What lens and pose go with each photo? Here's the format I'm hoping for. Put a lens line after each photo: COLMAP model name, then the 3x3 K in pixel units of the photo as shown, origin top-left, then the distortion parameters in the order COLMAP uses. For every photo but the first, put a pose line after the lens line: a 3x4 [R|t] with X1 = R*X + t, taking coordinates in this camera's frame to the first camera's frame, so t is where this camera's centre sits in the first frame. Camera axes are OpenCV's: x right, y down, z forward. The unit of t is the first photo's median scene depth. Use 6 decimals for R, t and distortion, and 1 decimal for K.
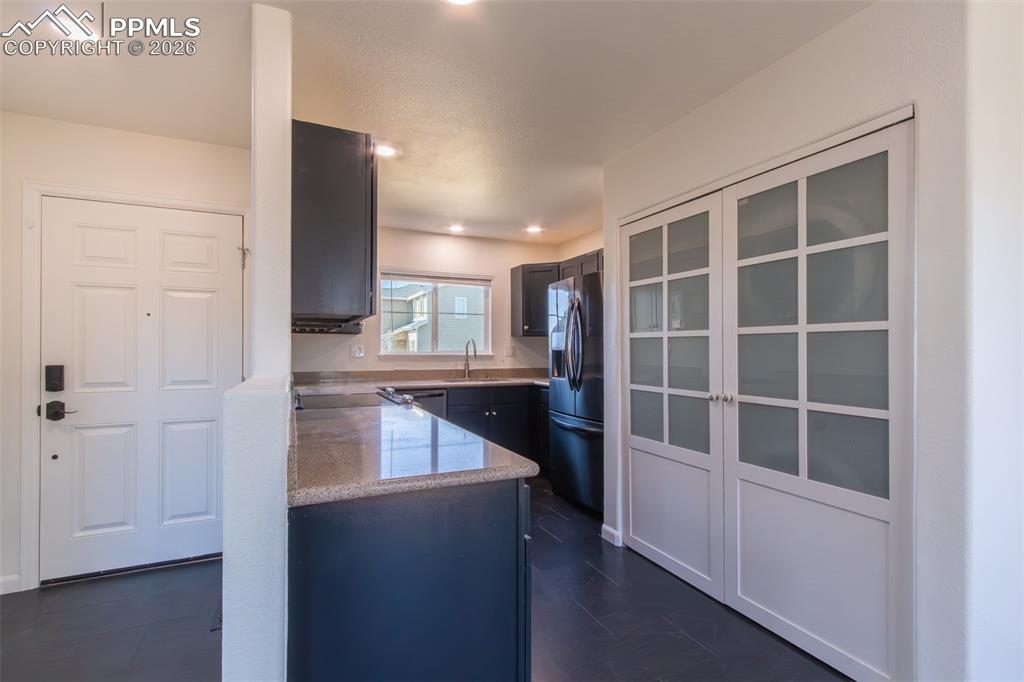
lens RADIAL K [[472.0, 0, 509.0], [0, 472.0, 350.4], [0, 0, 1]] dist [0.003829, -0.000367]
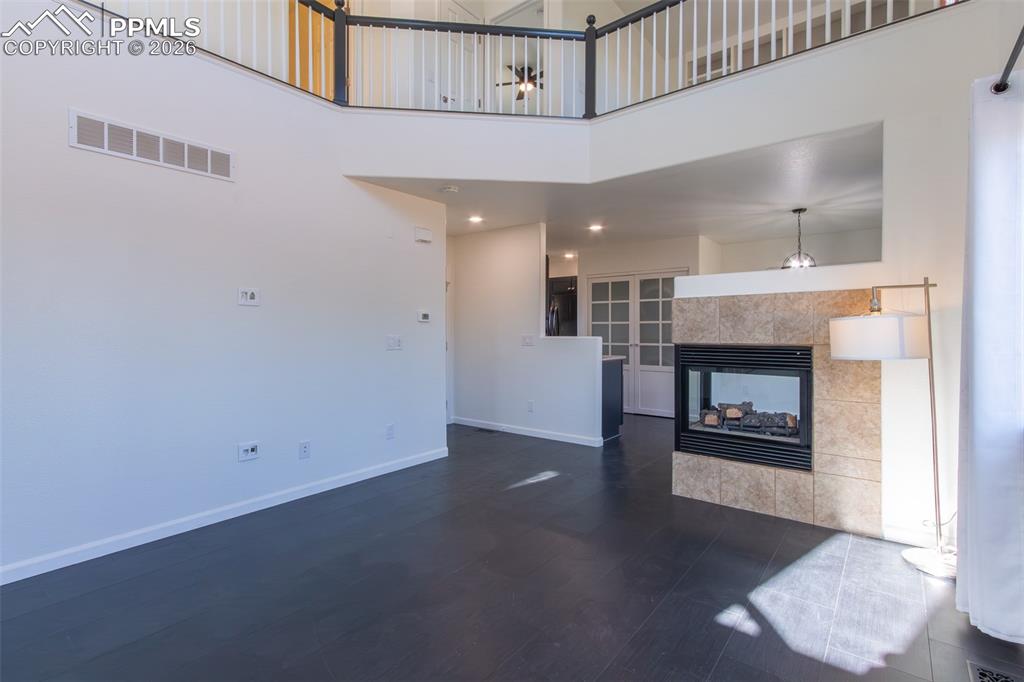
lens RADIAL K [[476.6, 0, 506.2], [0, 476.6, 343.7], [0, 0, 1]] dist [0.003764, 0.000408]
pose [[0.894441, -0.016172, 0.446894, -0.795245], [0.004765, 0.999634, 0.026638, 0.004802], [-0.447161, -0.021697, 0.894190, -0.656173]]
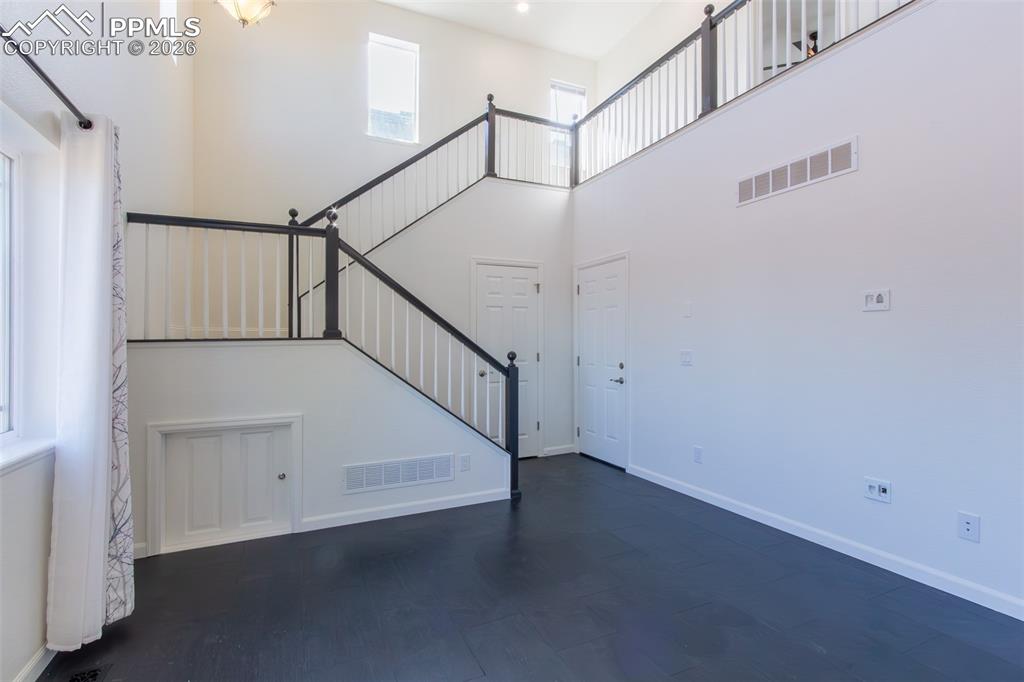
lens RADIAL K [[480.6, 0, 508.9], [0, 480.6, 338.8], [0, 0, 1]] dist [0.003618, 0.000241]
pose [[0.003920, -0.008692, -0.999955, -0.247316], [0.007075, 0.999937, -0.008664, 0.001118], [0.999967, -0.007041, 0.003981, -0.304720]]
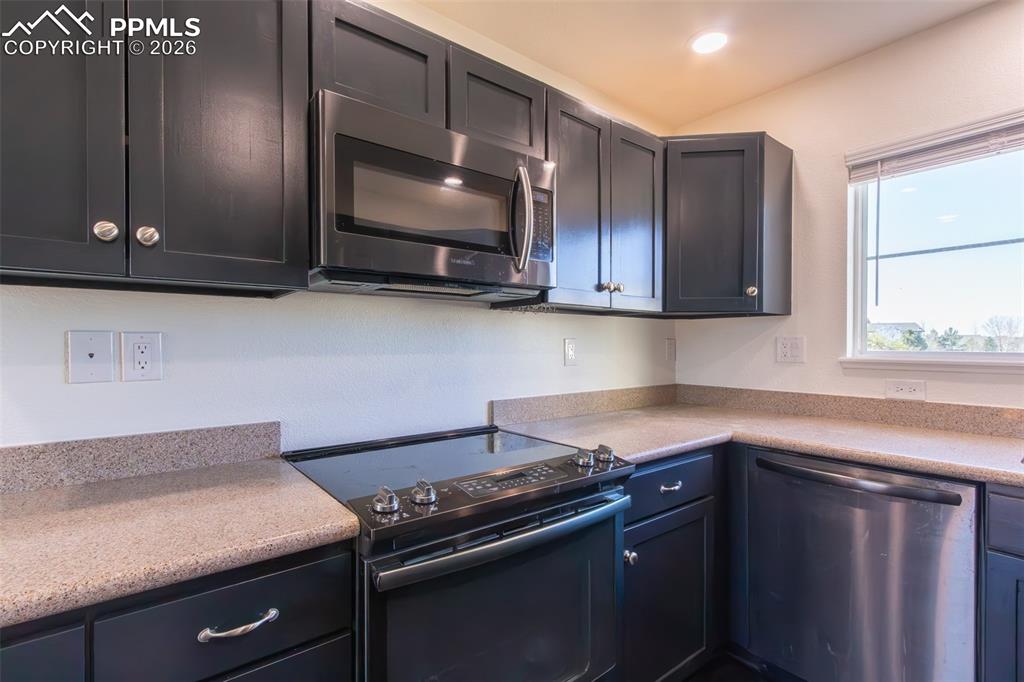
lens RADIAL K [[472.0, 0, 509.0], [0, 472.0, 350.4], [0, 0, 1]] dist [0.003829, -0.000367]
pose [[0.232622, 0.010120, -0.972515, 0.076364], [-0.002449, 0.999949, 0.009820, -0.002515], [0.972564, 0.000097, 0.232635, 0.605976]]
